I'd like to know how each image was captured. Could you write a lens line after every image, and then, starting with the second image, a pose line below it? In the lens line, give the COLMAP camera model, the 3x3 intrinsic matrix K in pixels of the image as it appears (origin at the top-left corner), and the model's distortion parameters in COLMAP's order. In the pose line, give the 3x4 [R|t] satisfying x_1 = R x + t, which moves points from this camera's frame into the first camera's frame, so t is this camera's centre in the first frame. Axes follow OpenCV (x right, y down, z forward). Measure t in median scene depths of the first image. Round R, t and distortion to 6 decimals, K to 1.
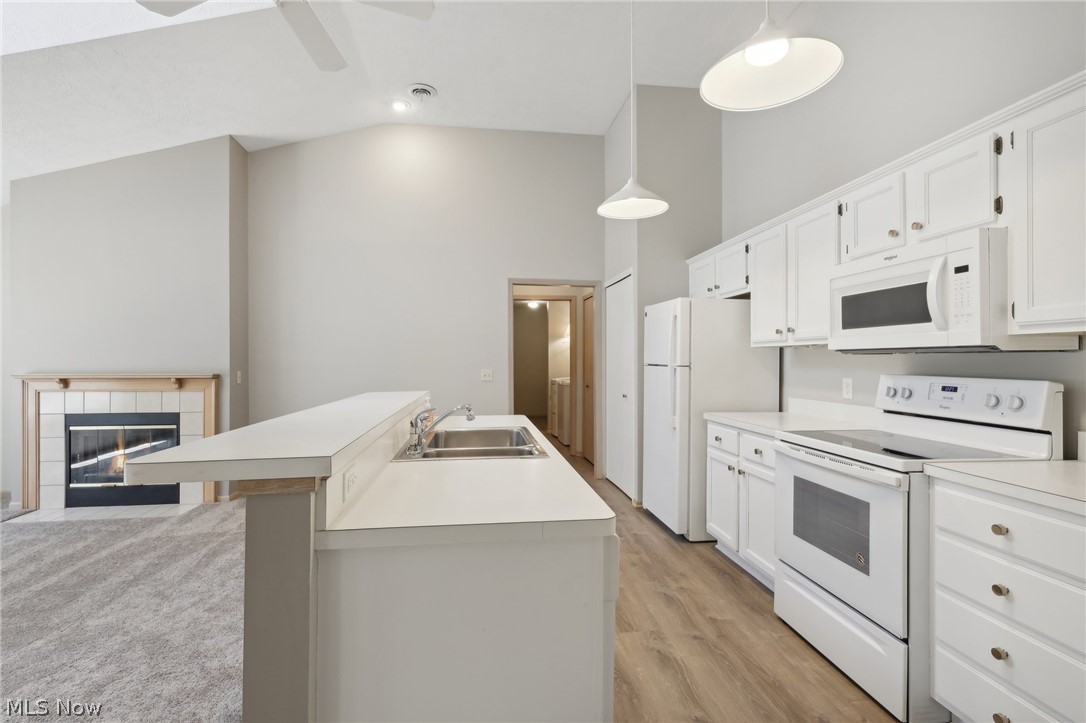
lens RADIAL K [[507.6, 0, 542.5], [0, 507.6, 357.4], [0, 0, 1]] dist [0.007339, 0.000621]
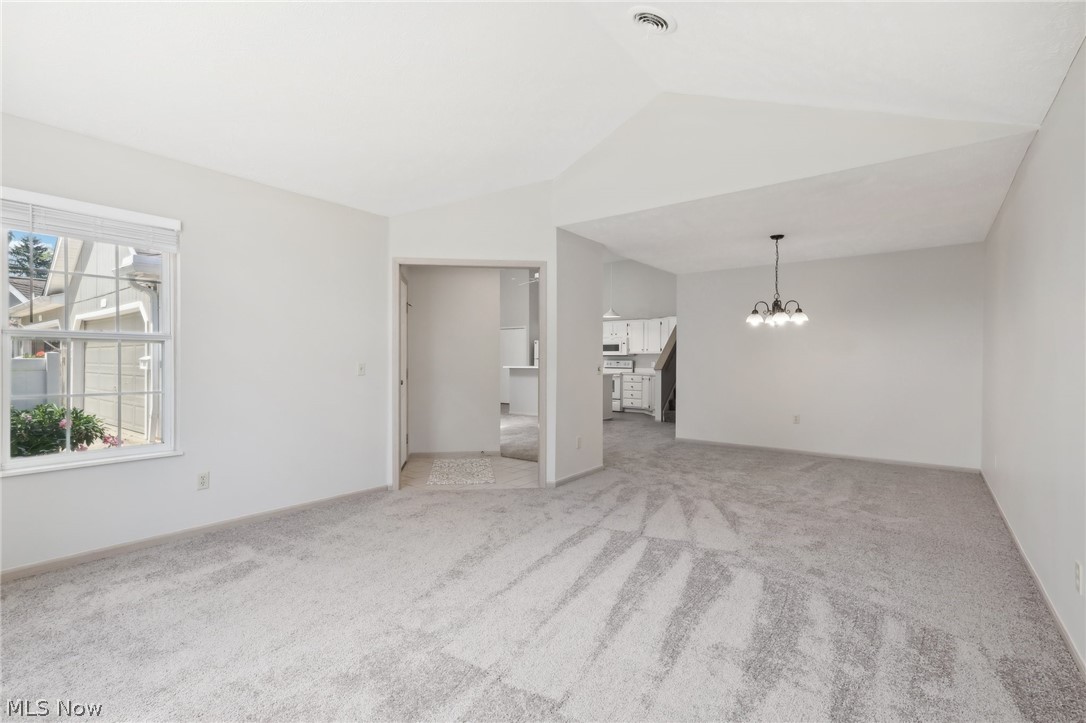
lens RADIAL K [[501.5, 0, 541.4], [0, 501.5, 363.3], [0, 0, 1]] dist [0.019464, 0.000290]
pose [[0.710179, -0.004593, 0.704006, -2.684398], [-0.004751, 0.999925, 0.011317, 0.008388], [-0.704005, -0.011382, 0.710104, -1.697949]]
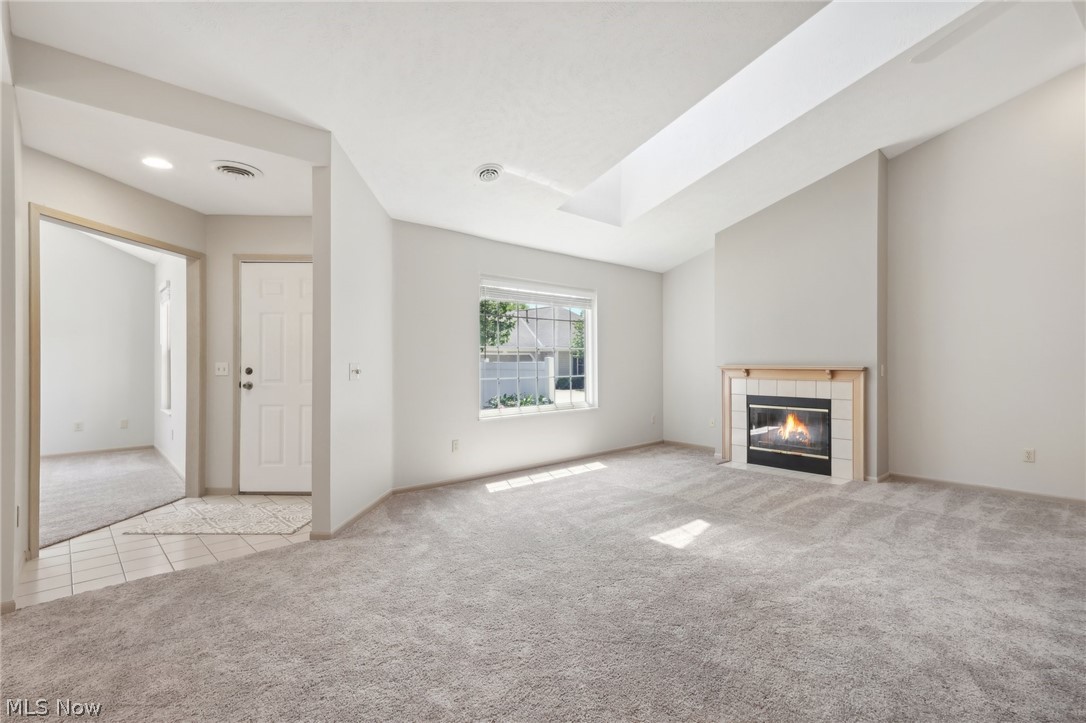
lens RADIAL K [[501.5, 0, 541.4], [0, 501.5, 363.3], [0, 0, 1]] dist [0.019464, 0.000290]
pose [[0.570048, -0.000490, -0.821611, -0.192451], [0.000593, 1.000000, -0.000185, 0.035805], [0.821611, -0.000381, 0.570048, -0.317286]]
